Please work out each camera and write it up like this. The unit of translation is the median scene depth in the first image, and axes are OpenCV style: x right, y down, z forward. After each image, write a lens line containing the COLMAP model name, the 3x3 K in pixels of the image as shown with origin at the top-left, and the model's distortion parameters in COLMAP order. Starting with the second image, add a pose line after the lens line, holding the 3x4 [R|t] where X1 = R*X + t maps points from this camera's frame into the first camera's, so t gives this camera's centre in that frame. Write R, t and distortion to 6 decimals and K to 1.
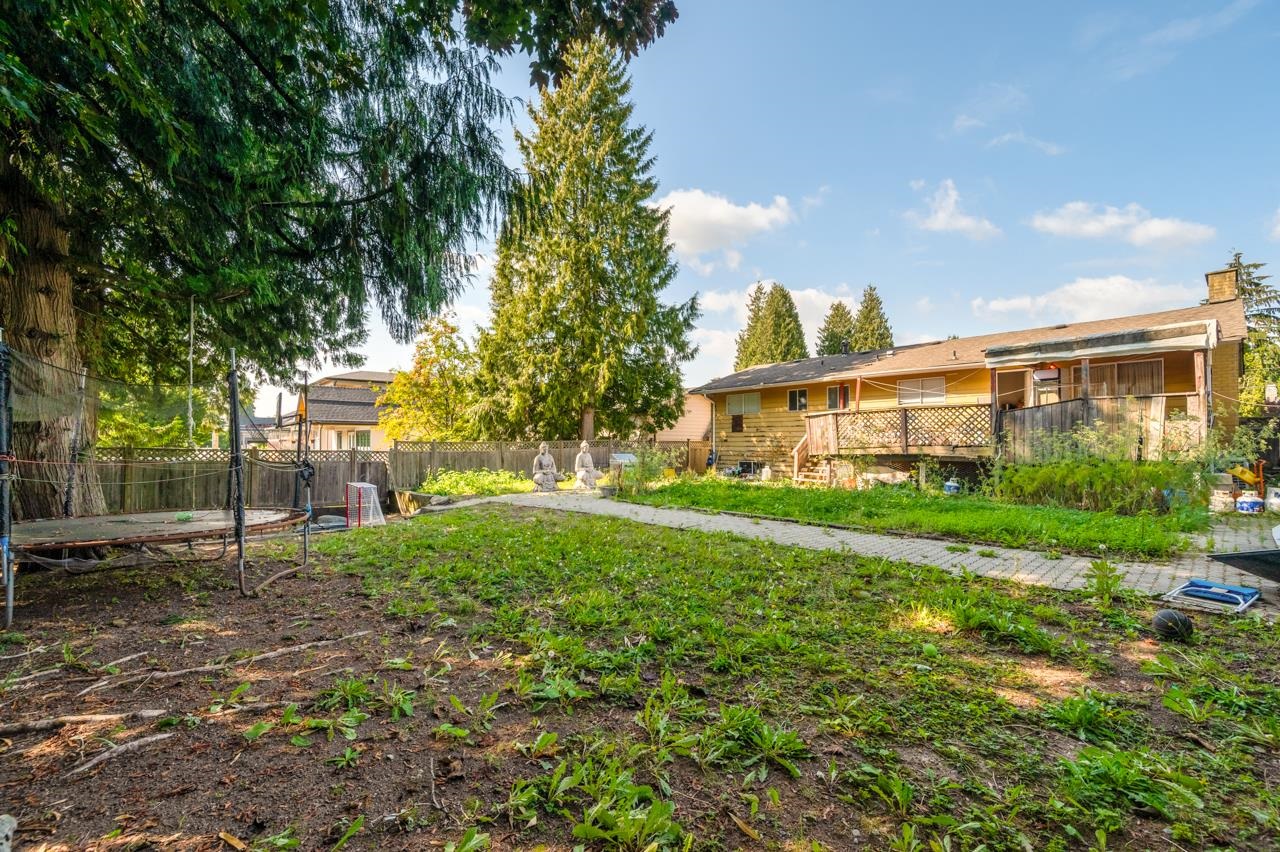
lens RADIAL K [[571.7, 0, 609.1], [0, 571.7, 428.9], [0, 0, 1]] dist [-0.025905, 0.006787]
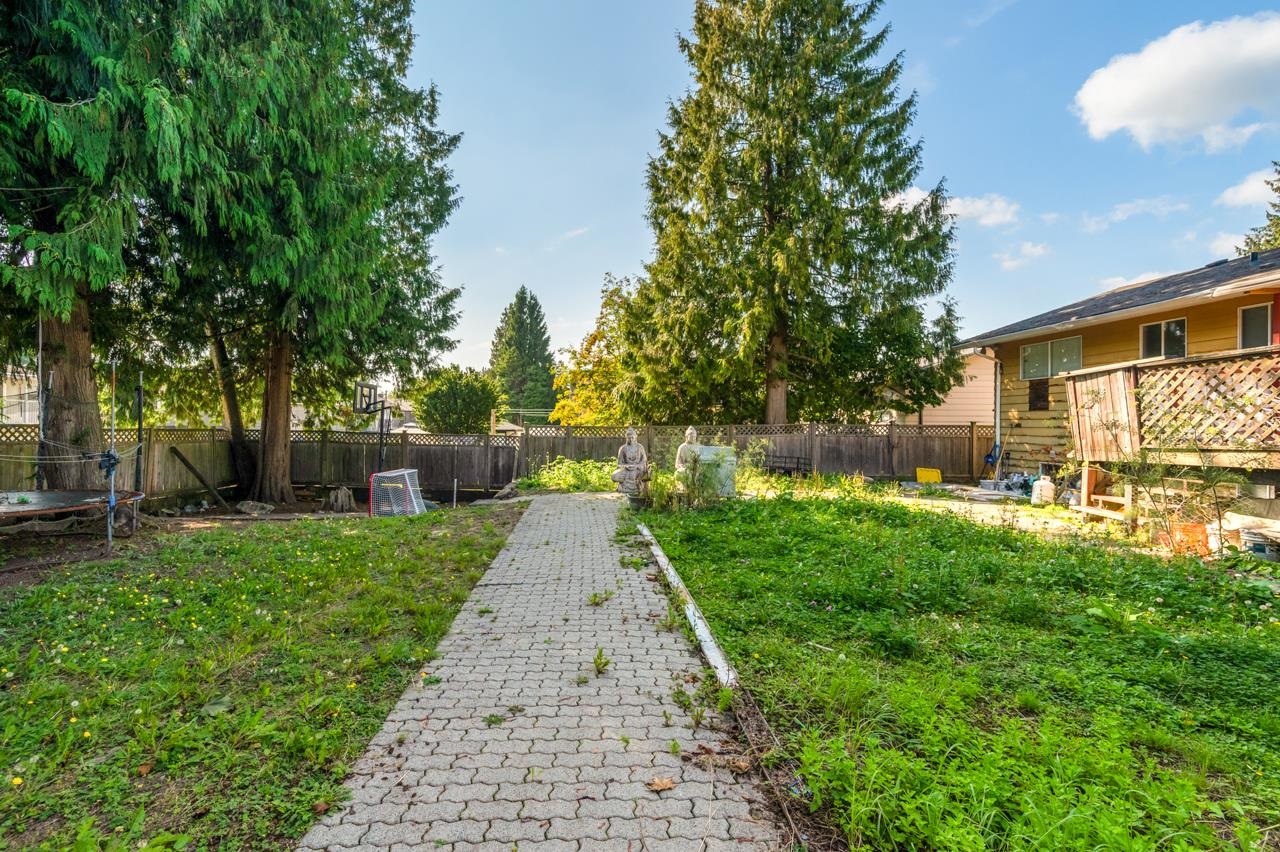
lens RADIAL K [[571.7, 0, 609.1], [0, 571.7, 428.9], [0, 0, 1]] dist [-0.025905, 0.006787]
pose [[0.740768, 0.009700, -0.671691, 0.298171], [0.015431, 0.999386, 0.031450, -0.000276], [0.671584, -0.033663, 0.740163, 0.319311]]
